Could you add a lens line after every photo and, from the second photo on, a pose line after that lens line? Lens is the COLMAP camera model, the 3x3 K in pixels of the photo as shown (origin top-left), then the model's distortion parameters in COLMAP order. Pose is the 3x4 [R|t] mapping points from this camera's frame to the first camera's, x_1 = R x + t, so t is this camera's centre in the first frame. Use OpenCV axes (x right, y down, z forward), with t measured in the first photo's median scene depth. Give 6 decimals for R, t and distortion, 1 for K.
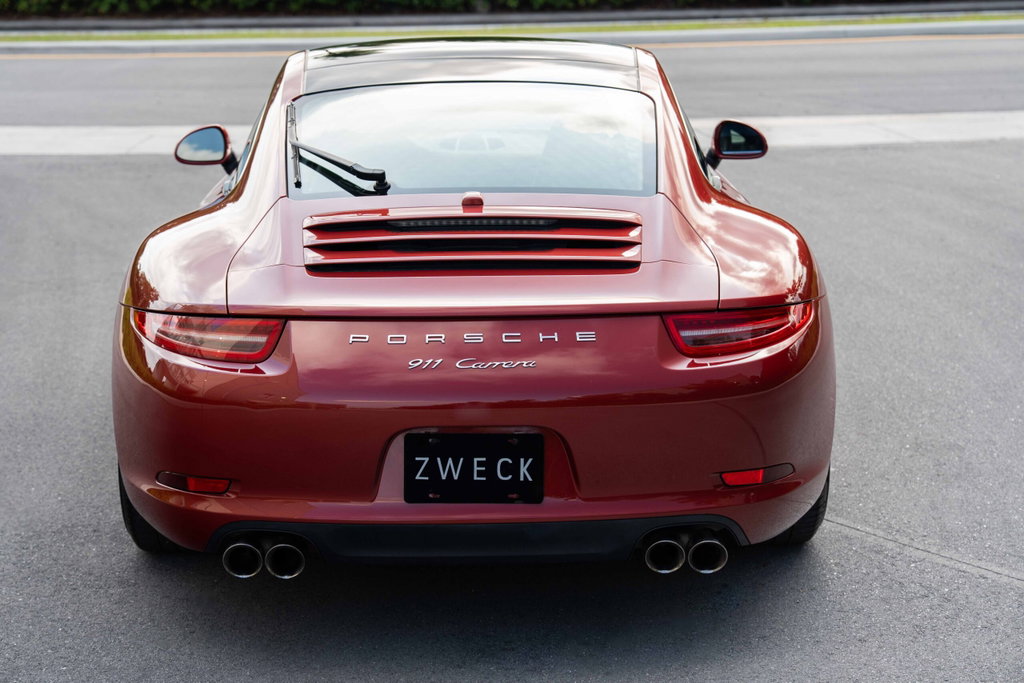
lens RADIAL K [[2006.0, 0, 512.5], [0, 2006.0, 339.7], [0, 0, 1]] dist [0.113520, 0.000000]
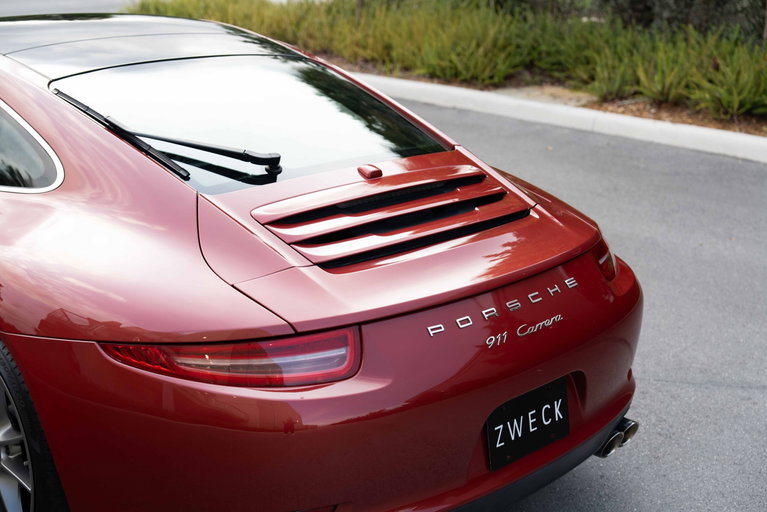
lens RADIAL K [[1089.5, 0, 388.2], [0, 1089.5, 256.9], [0, 0, 1]] dist [-0.003847, 0.000000]
pose [[0.714873, -0.179772, 0.675750, -0.413558], [0.121910, 0.983629, 0.132709, -0.101127], [-0.688545, -0.012490, 0.725086, 0.565694]]
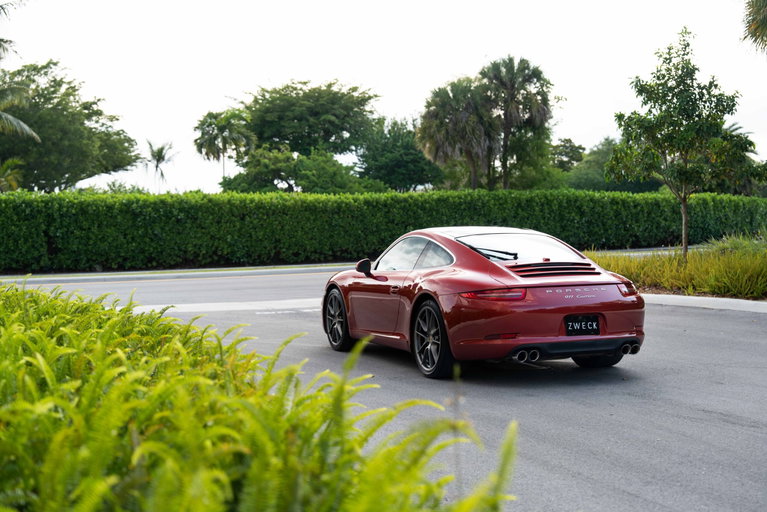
lens RADIAL K [[1089.5, 0, 381.2], [0, 1089.5, 252.9], [0, 0, 1]] dist [-0.003847, 0.000000]
pose [[0.934345, -0.009746, 0.356237, -0.953187], [0.078295, 0.980816, -0.178520, 0.232764], [-0.347663, 0.194691, 0.917184, -0.629458]]
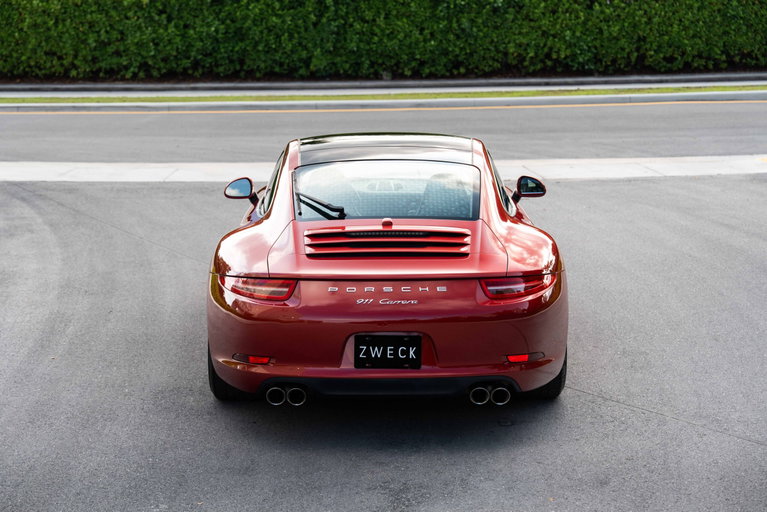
lens RADIAL K [[1478.3, 0, 380.9], [0, 1478.3, 258.3], [0, 0, 1]] dist [0.013895, 0.000000]
pose [[0.999832, 0.005858, -0.017388, -0.000189], [-0.006425, 0.999444, -0.032715, 0.015512], [0.017187, 0.032821, 0.999313, -0.485976]]
